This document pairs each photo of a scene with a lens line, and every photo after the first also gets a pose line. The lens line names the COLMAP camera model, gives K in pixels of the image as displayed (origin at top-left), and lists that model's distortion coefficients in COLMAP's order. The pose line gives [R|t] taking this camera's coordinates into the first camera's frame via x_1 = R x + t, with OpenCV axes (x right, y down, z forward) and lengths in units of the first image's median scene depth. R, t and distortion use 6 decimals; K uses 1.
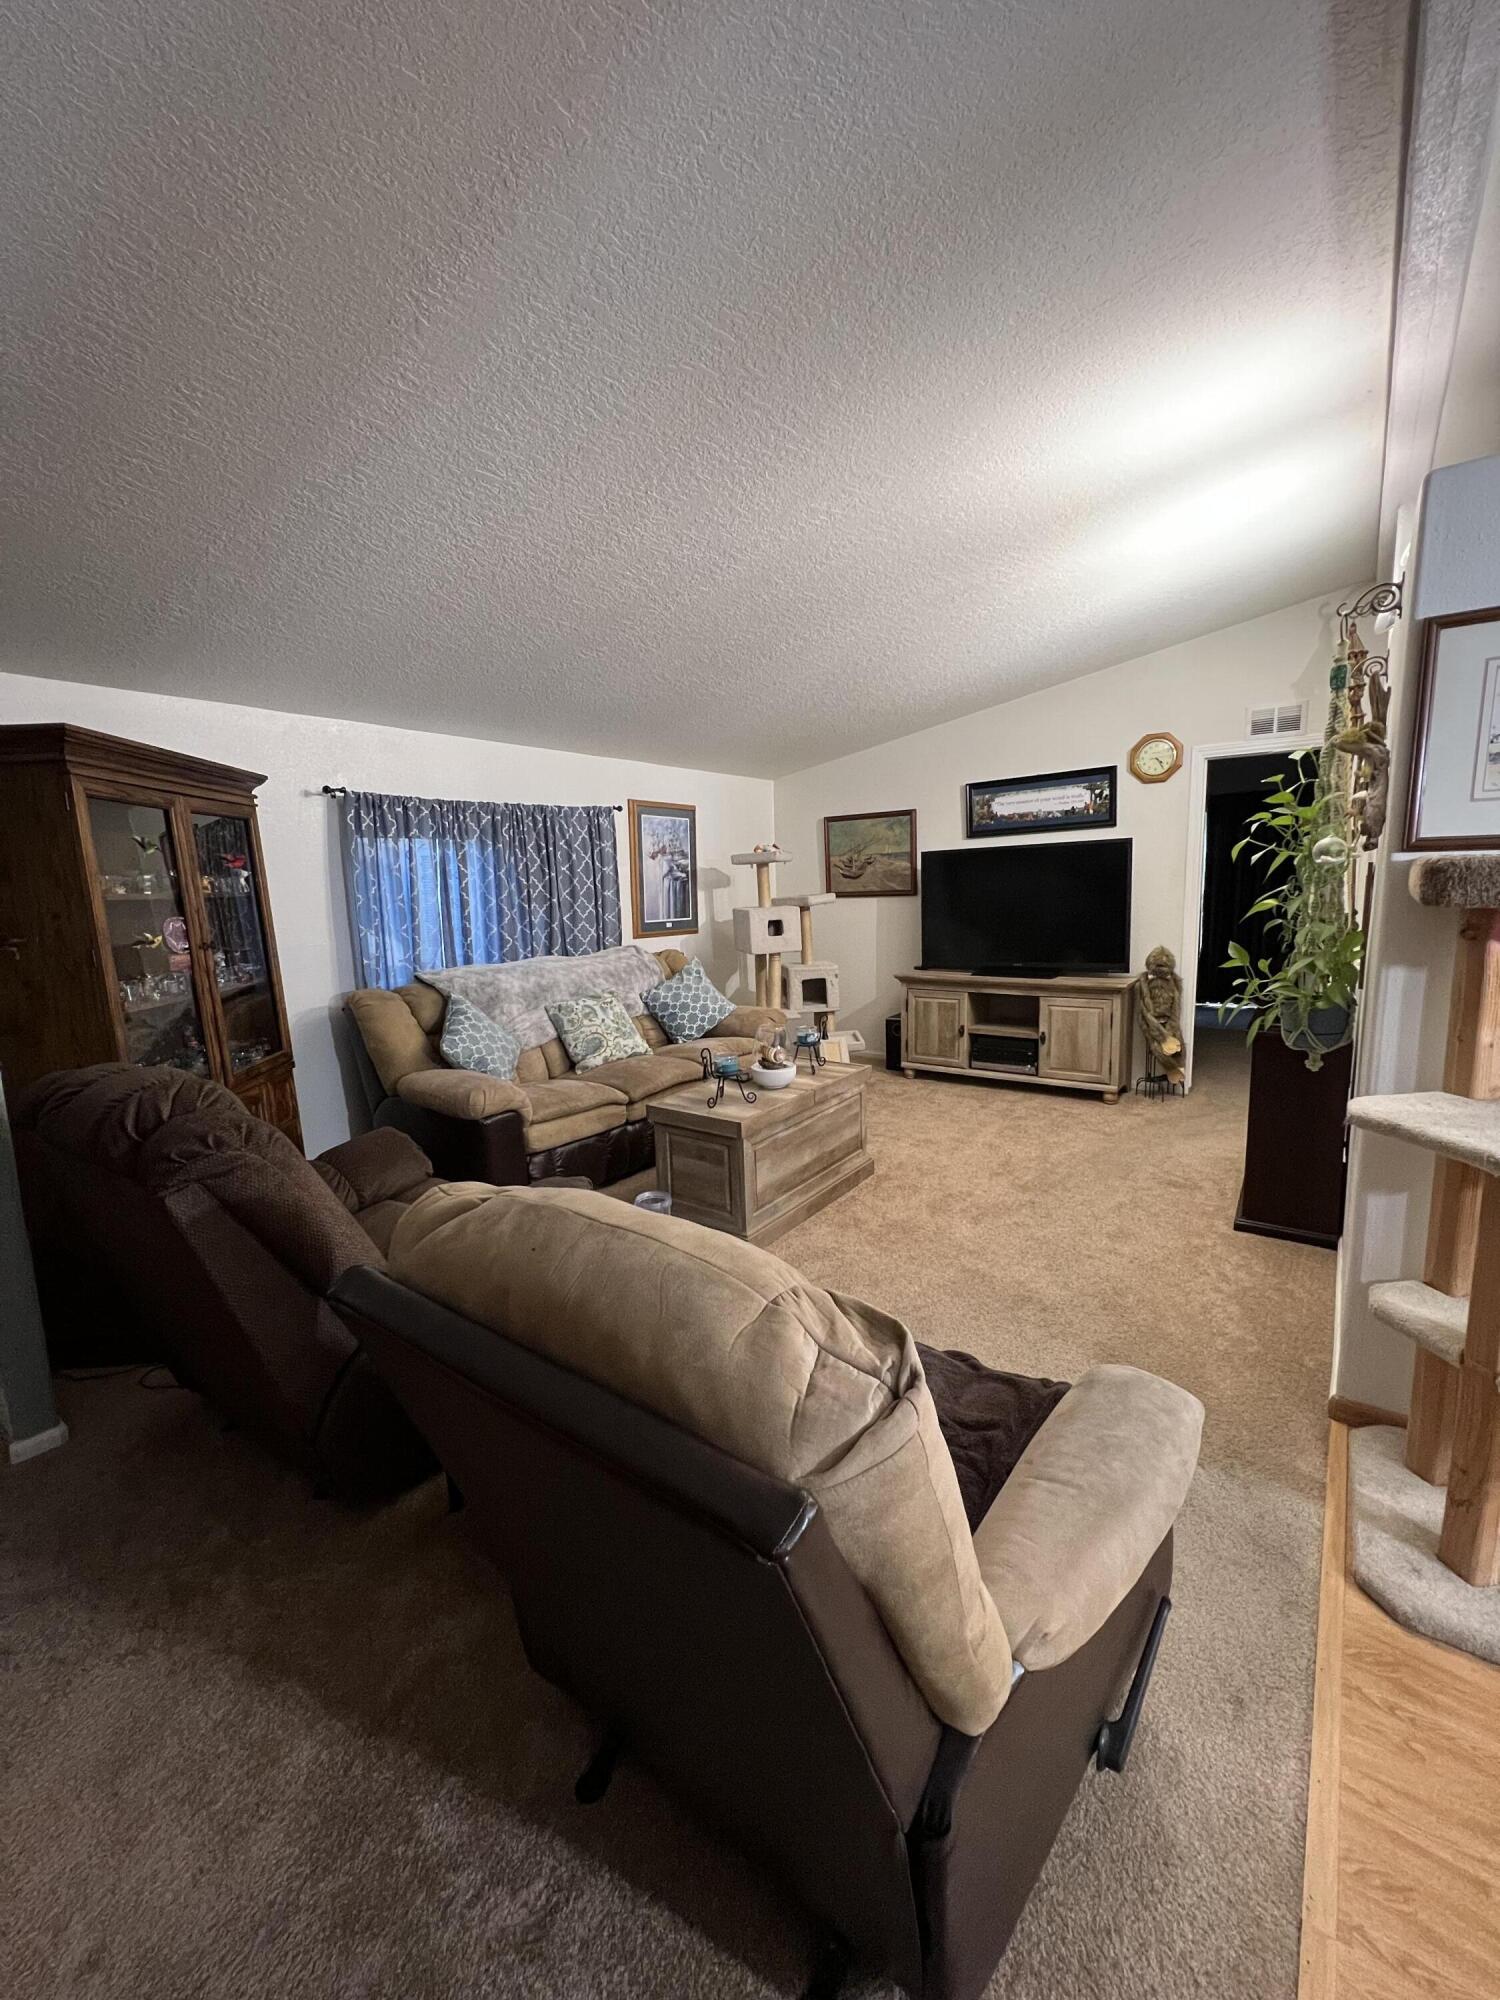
lens RADIAL K [[799.5, 0, 748.7], [0, 799.5, 1005.8], [0, 0, 1]] dist [-0.001215, -0.000216]
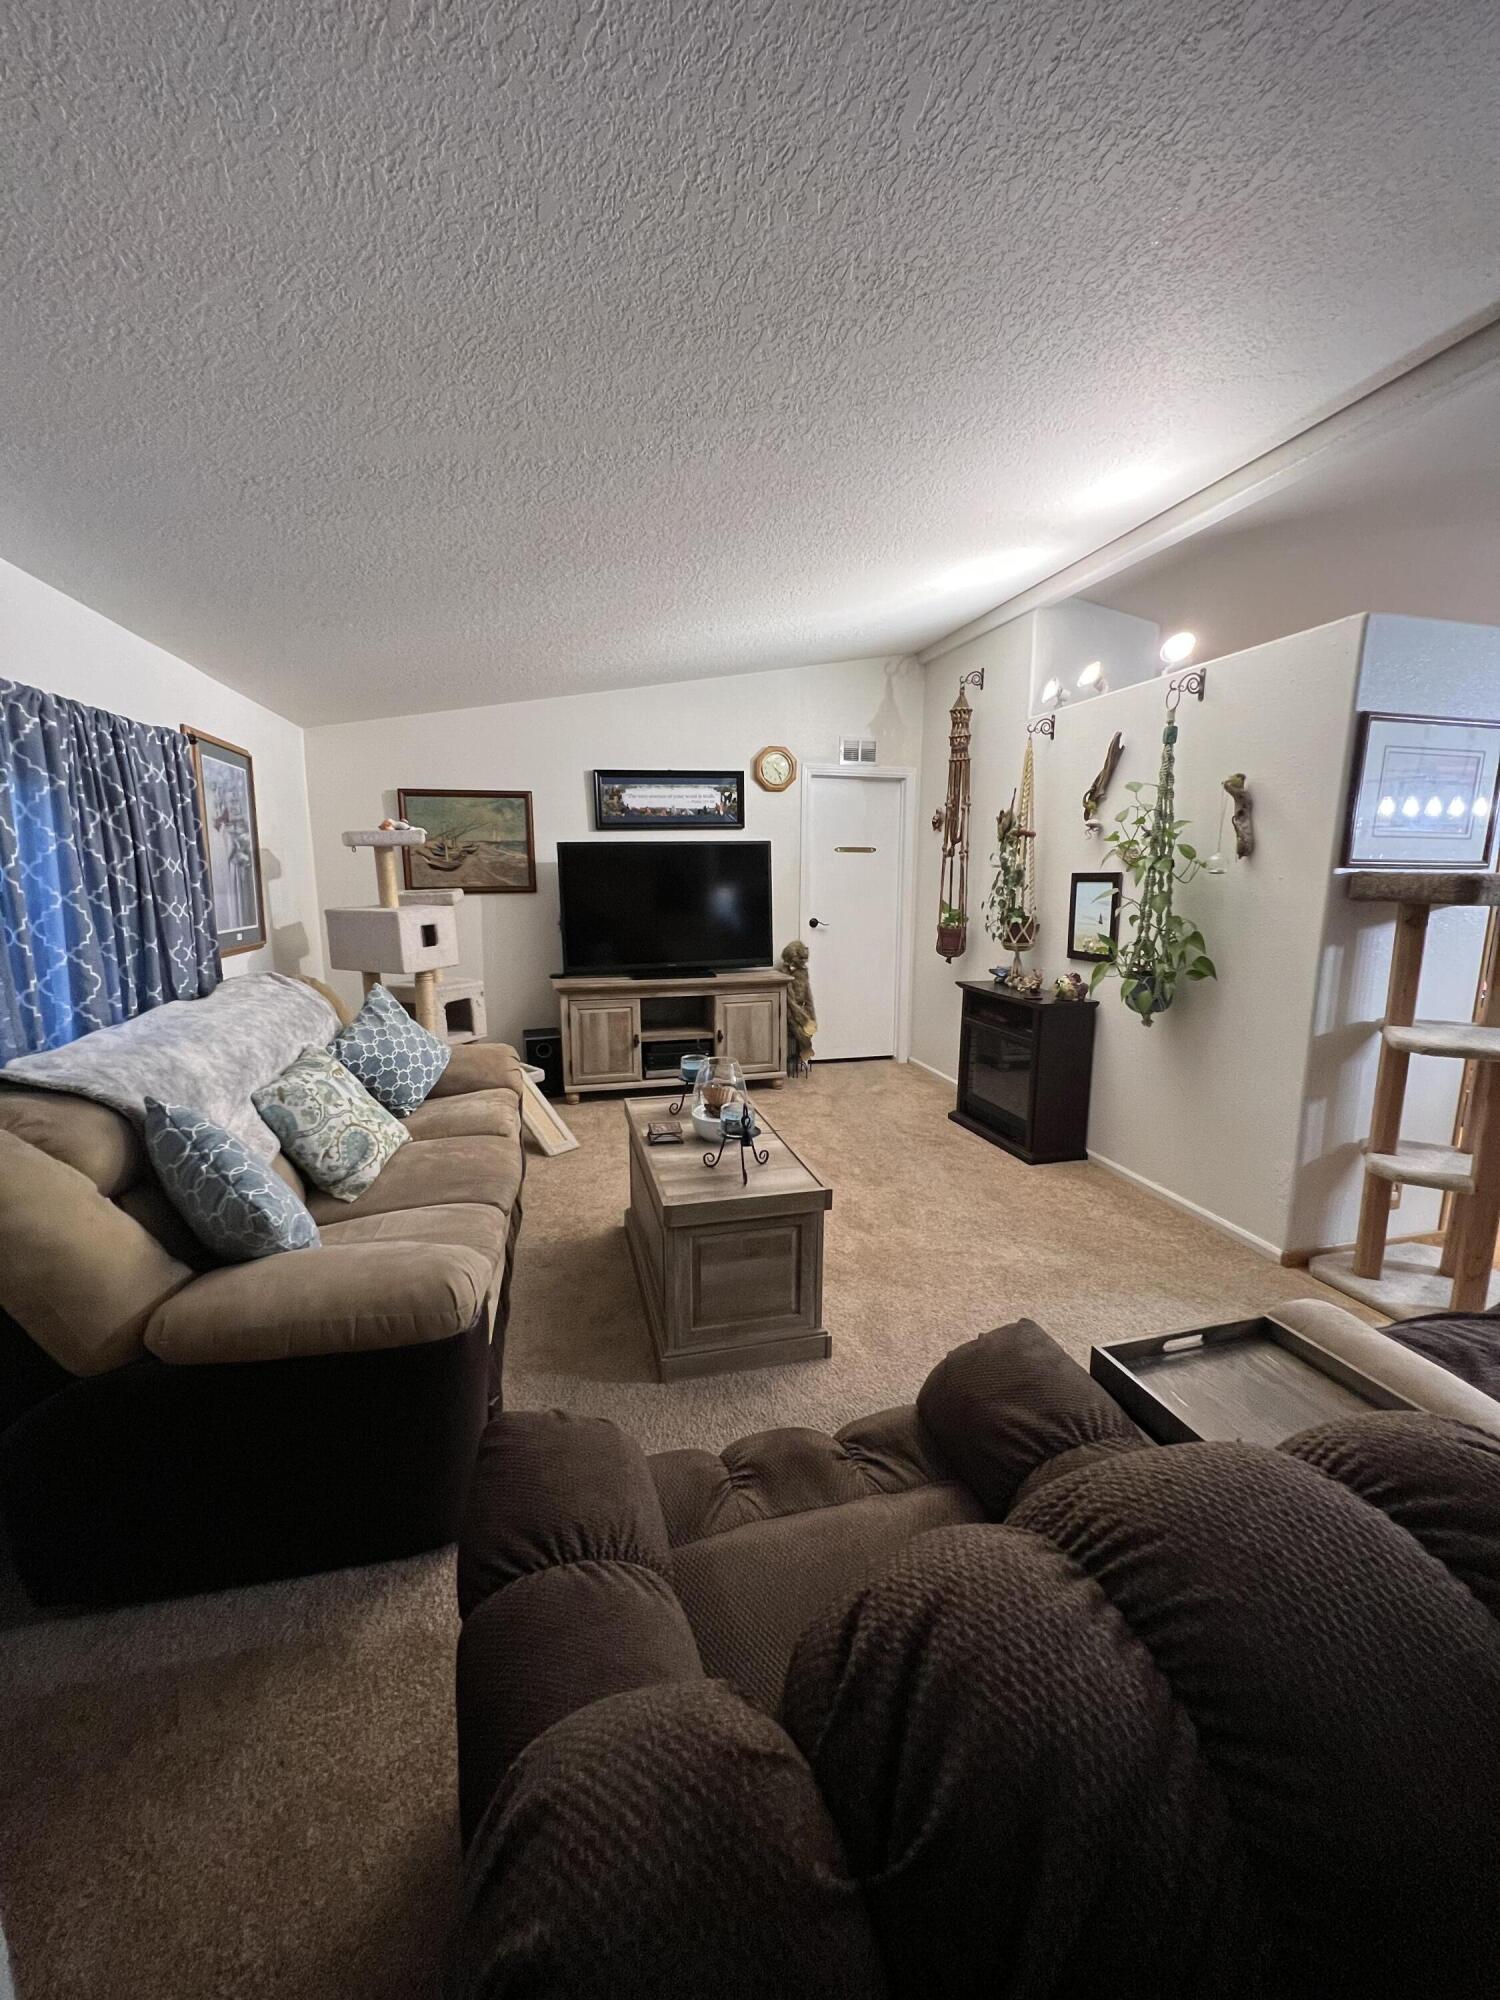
lens RADIAL K [[799.5, 0, 739.6], [0, 799.5, 1005.1], [0, 0, 1]] dist [-0.001215, -0.000216]
pose [[0.634142, -0.100843, 0.766613, -0.367085], [0.098887, 0.993894, 0.048941, -0.043700], [-0.766868, 0.044773, 0.640242, 0.327618]]
